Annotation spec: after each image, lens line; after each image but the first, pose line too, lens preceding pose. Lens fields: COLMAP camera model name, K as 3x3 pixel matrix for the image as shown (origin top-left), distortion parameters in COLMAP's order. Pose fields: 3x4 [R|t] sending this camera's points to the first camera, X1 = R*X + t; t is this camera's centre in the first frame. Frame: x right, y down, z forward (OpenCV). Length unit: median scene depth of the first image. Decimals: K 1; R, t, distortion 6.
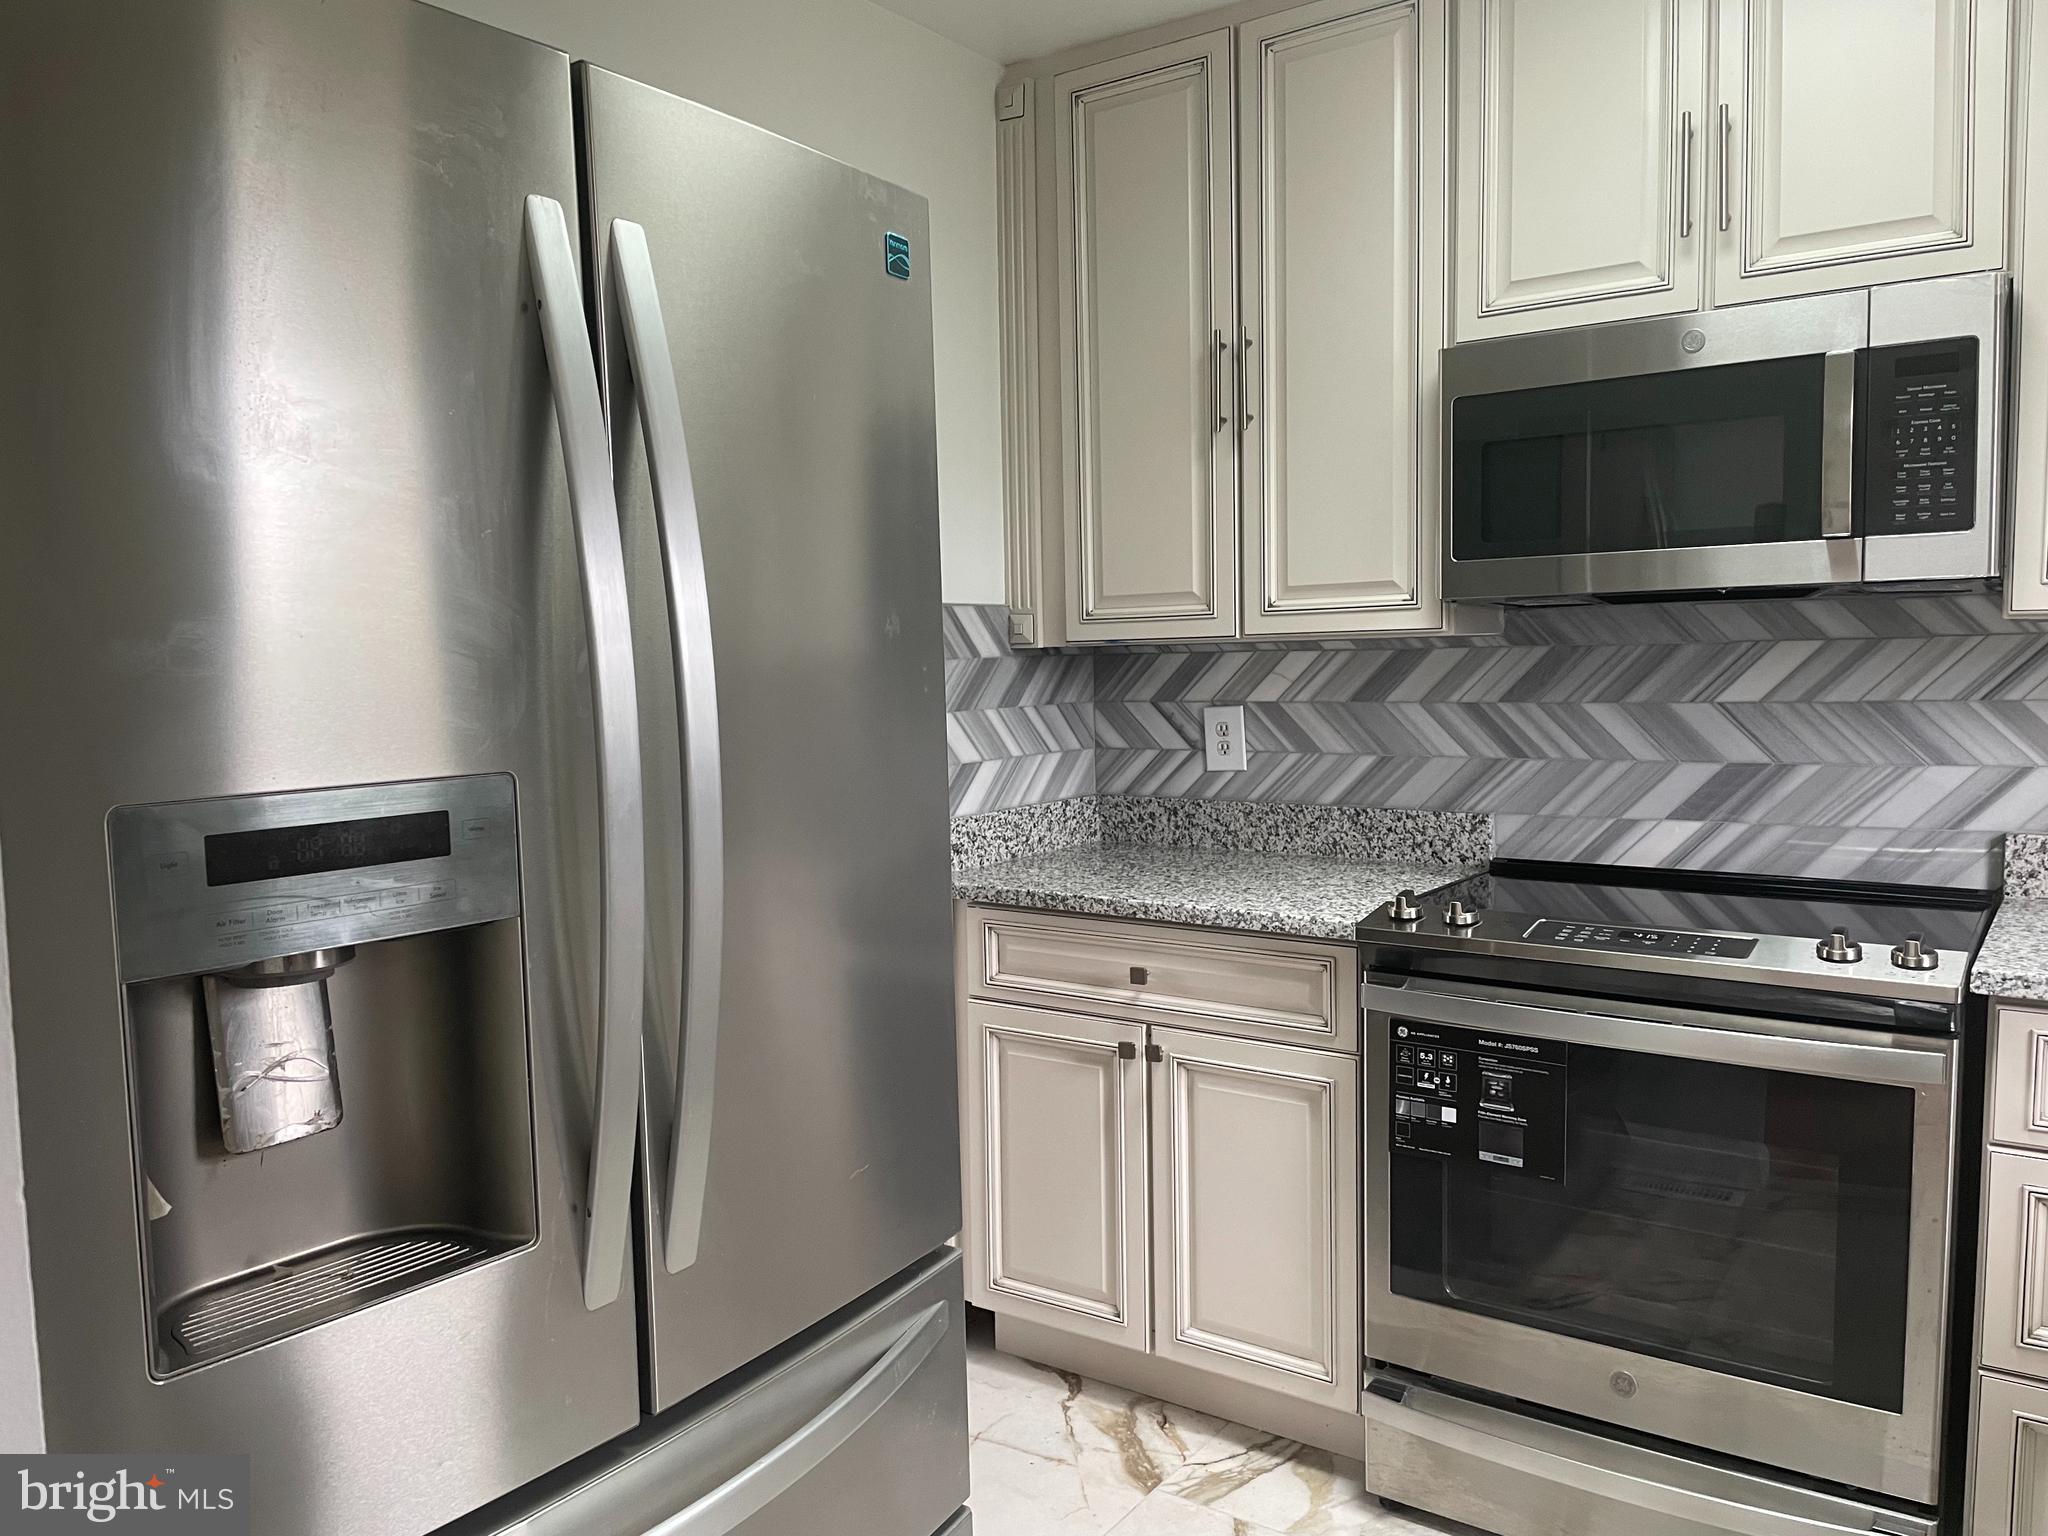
lens RADIAL K [[1551.7, 0, 1025.7], [0, 1551.7, 759.3], [0, 0, 1]] dist [0.095148, -0.119664]
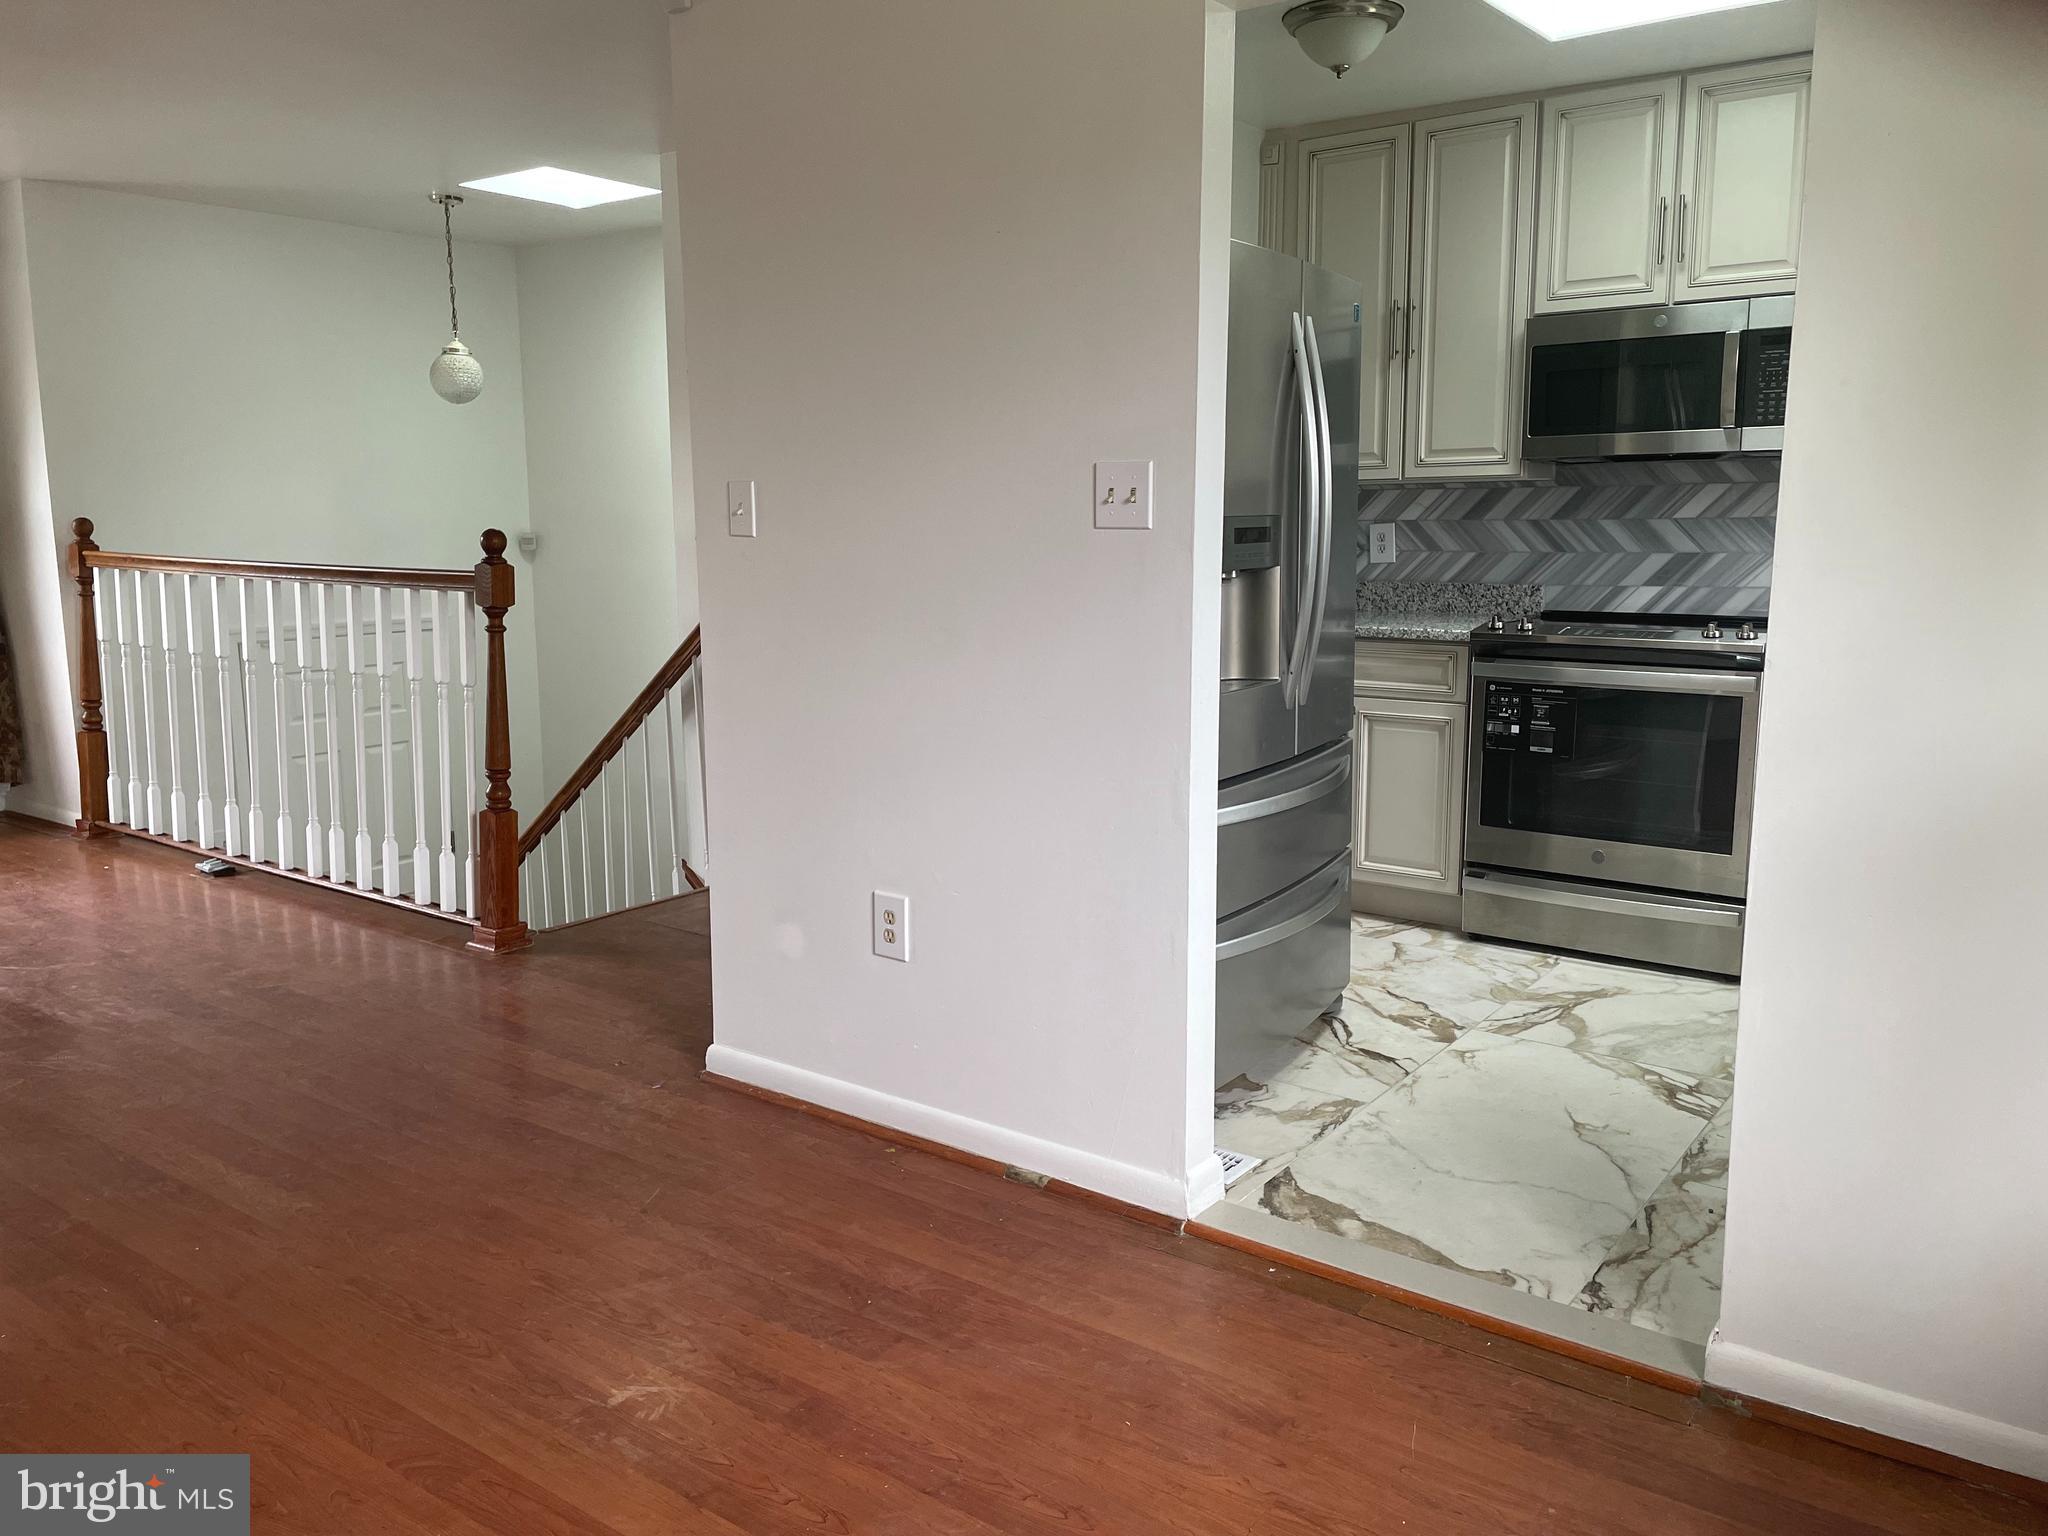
lens RADIAL K [[1569.9, 0, 1042.7], [0, 1569.9, 746.3], [0, 0, 1]] dist [0.086932, -0.116278]
pose [[0.999844, 0.013636, -0.011244, -0.252832], [-0.012703, 0.996776, 0.079228, 0.088408], [0.012288, -0.079073, 0.996793, -0.829218]]
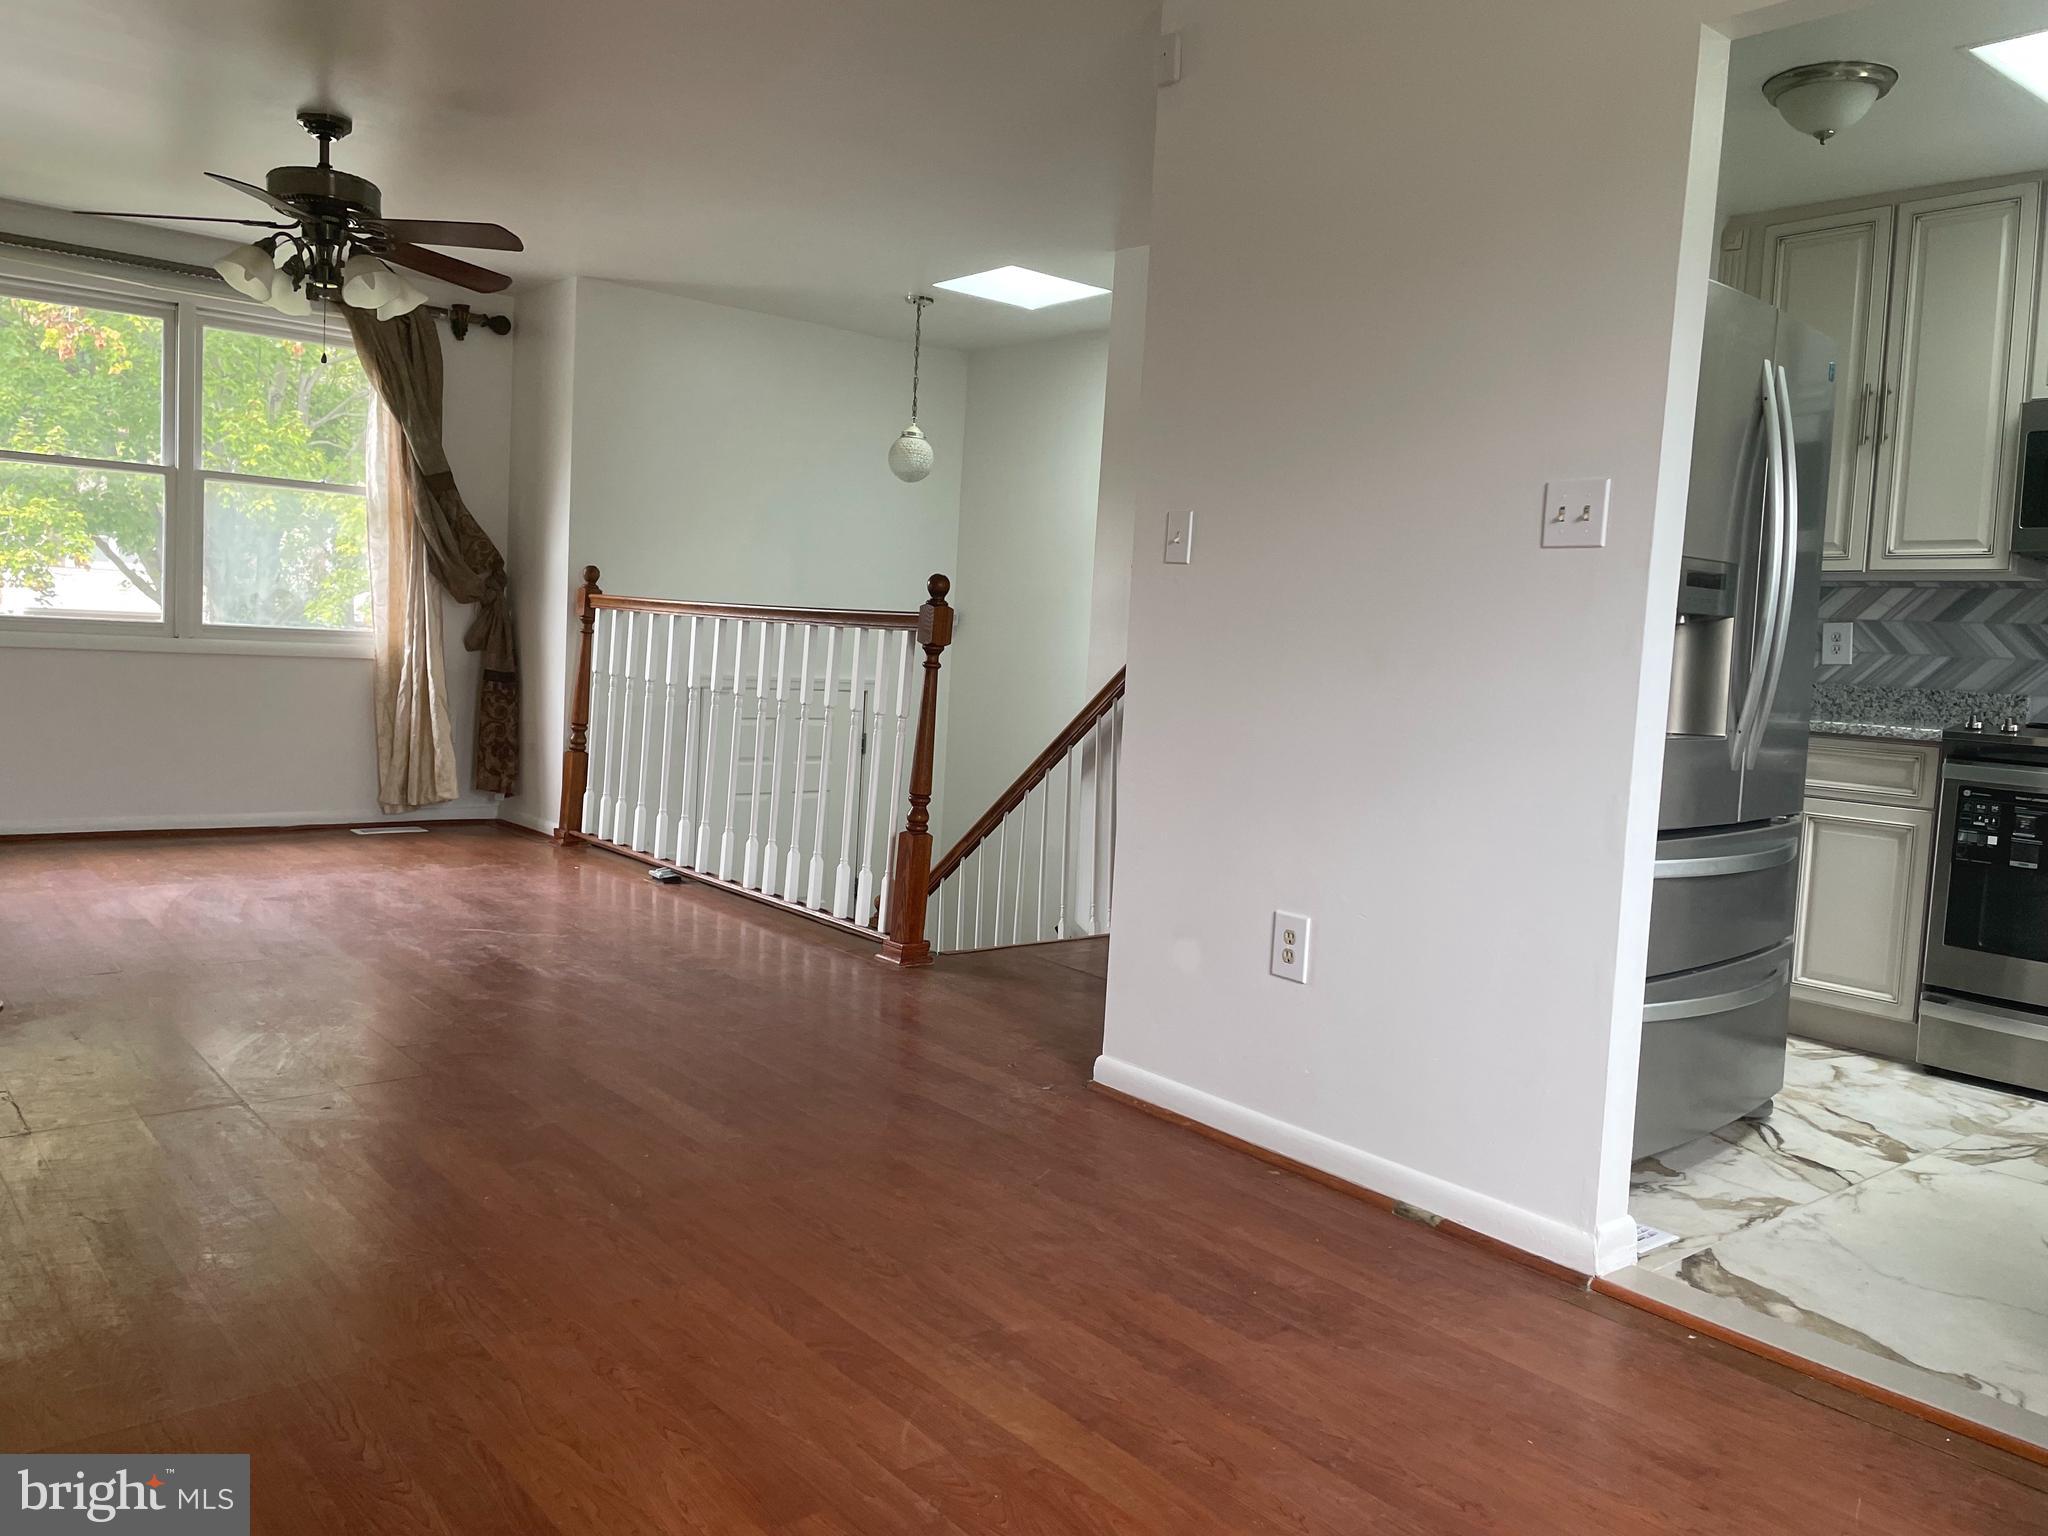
lens RADIAL K [[1564.9, 0, 1022.9], [0, 1564.9, 735.0], [0, 0, 1]] dist [0.099534, -0.131454]
pose [[0.962970, 0.085252, -0.255775, -0.284777], [-0.089319, 0.995994, -0.004304, 0.187109], [0.254383, 0.026990, 0.966727, -0.869834]]
